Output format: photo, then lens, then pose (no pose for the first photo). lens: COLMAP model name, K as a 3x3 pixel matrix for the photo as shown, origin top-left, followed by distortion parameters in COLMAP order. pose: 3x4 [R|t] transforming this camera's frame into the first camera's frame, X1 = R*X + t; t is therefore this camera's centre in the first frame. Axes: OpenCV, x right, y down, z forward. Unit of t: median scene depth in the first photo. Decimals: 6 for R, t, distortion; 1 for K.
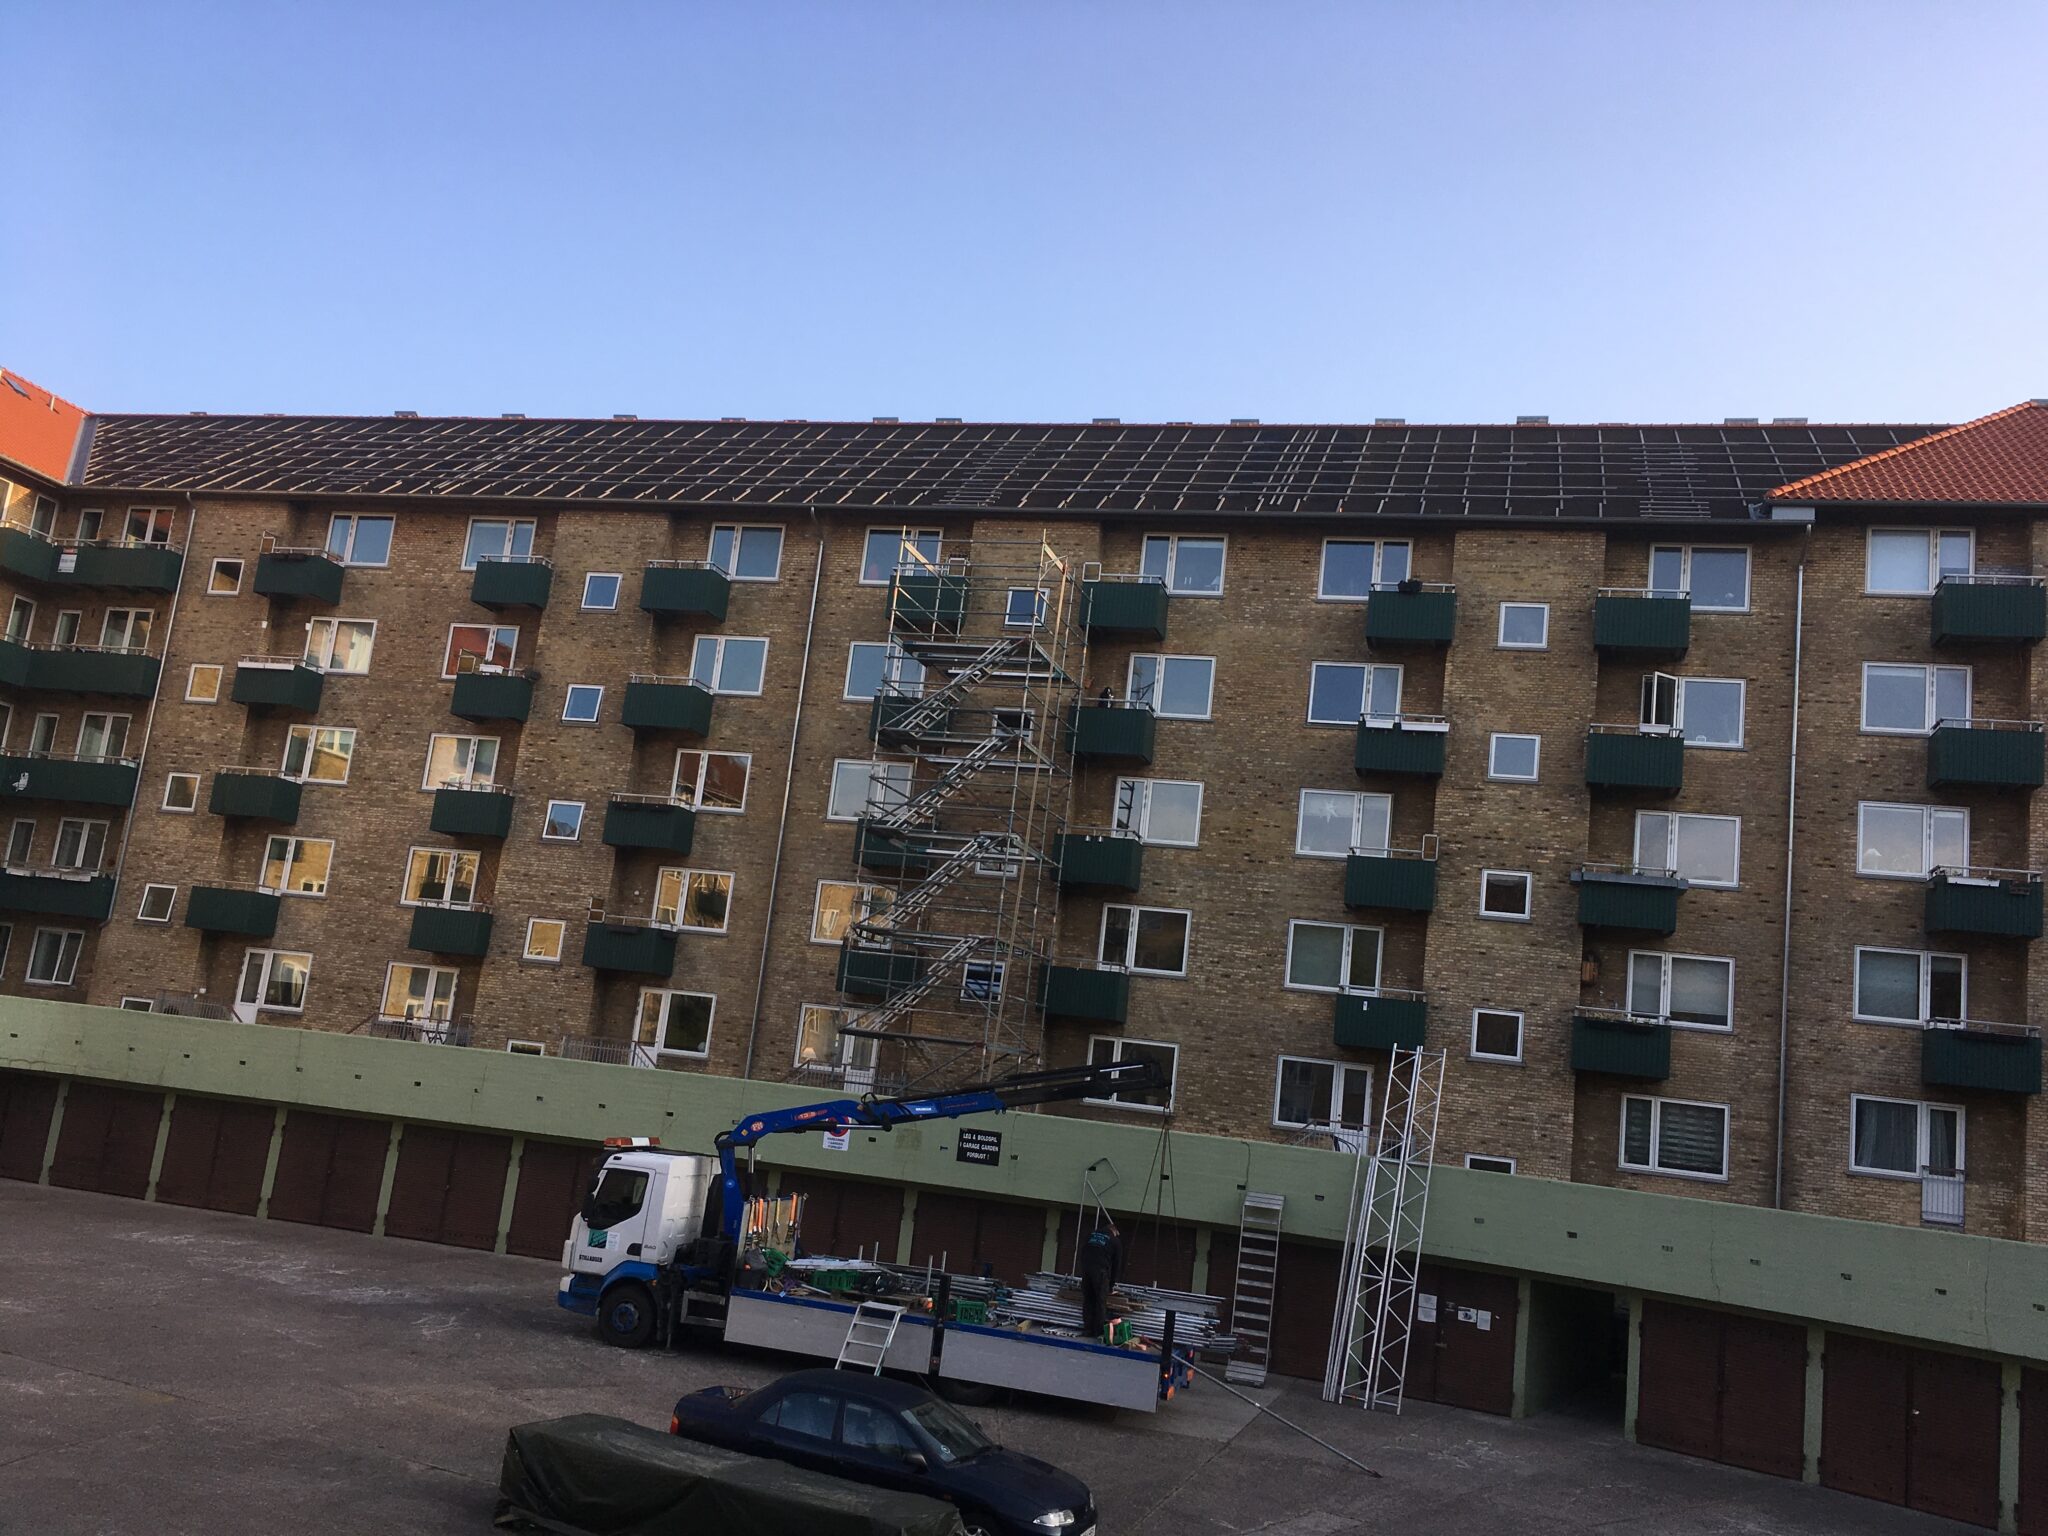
lens RADIAL K [[1702.8, 0, 1024.0], [0, 1702.8, 768.0], [0, 0, 1]] dist [0.094325, -0.009641]
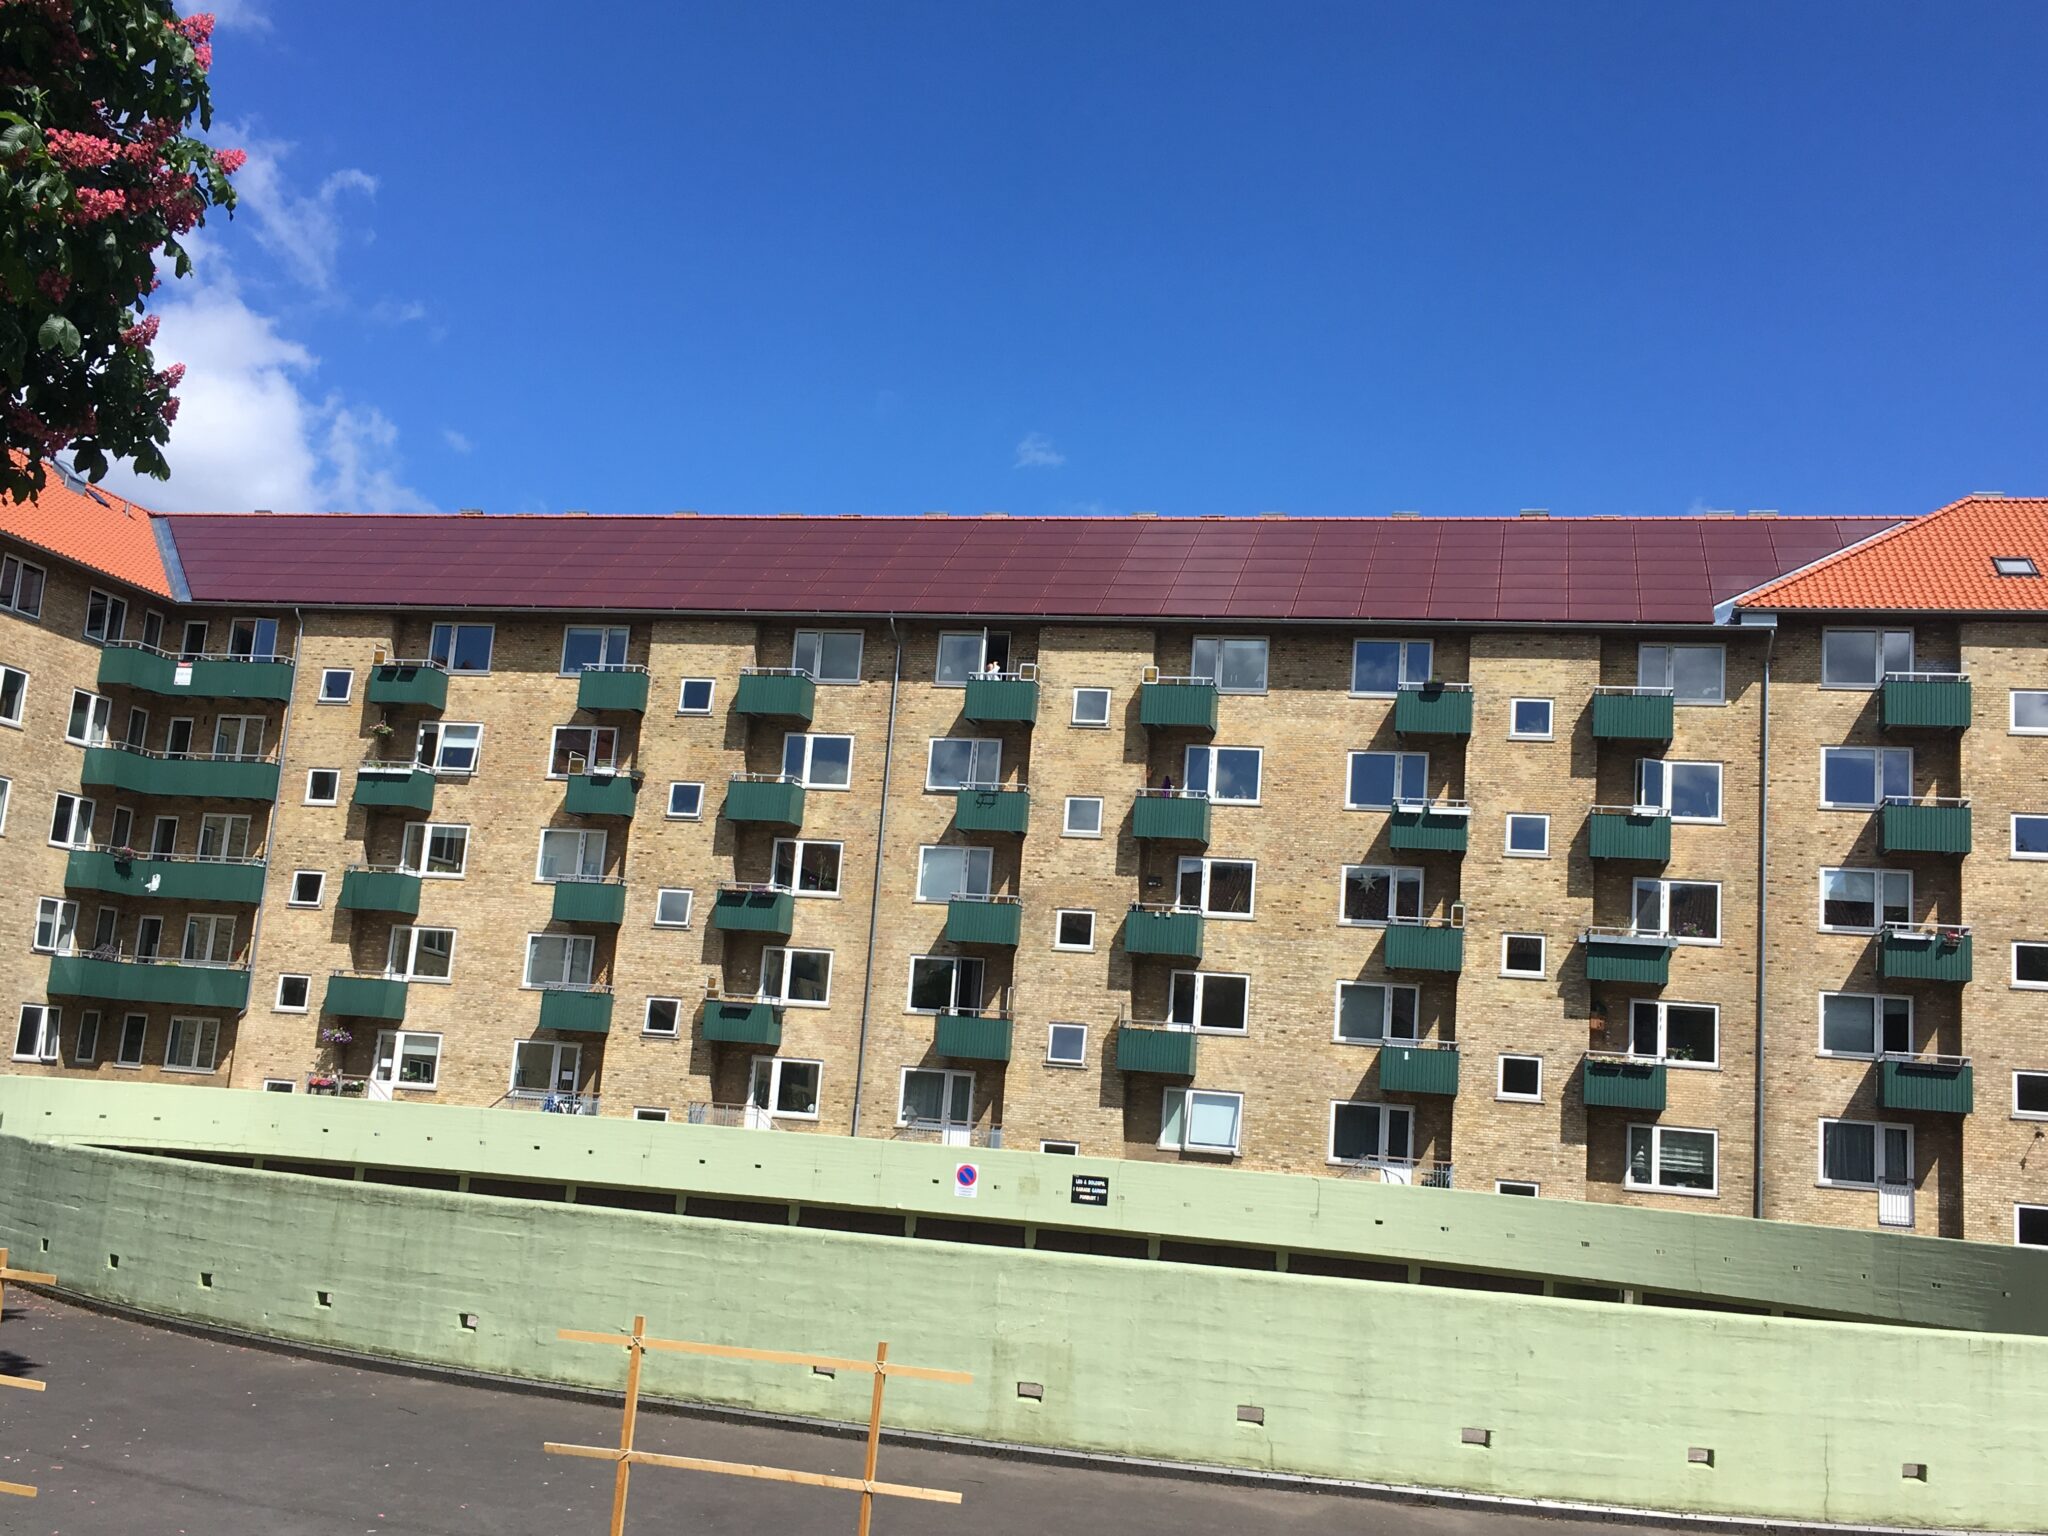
lens RADIAL K [[1978.7, 0, 1024.0], [0, 1978.7, 768.0], [0, 0, 1]] dist [0.075905, 0.180728]
pose [[0.998963, -0.030761, 0.033559, -0.091368], [0.030284, 0.999434, 0.014634, -0.077261], [-0.033990, -0.013602, 0.999330, -0.309029]]
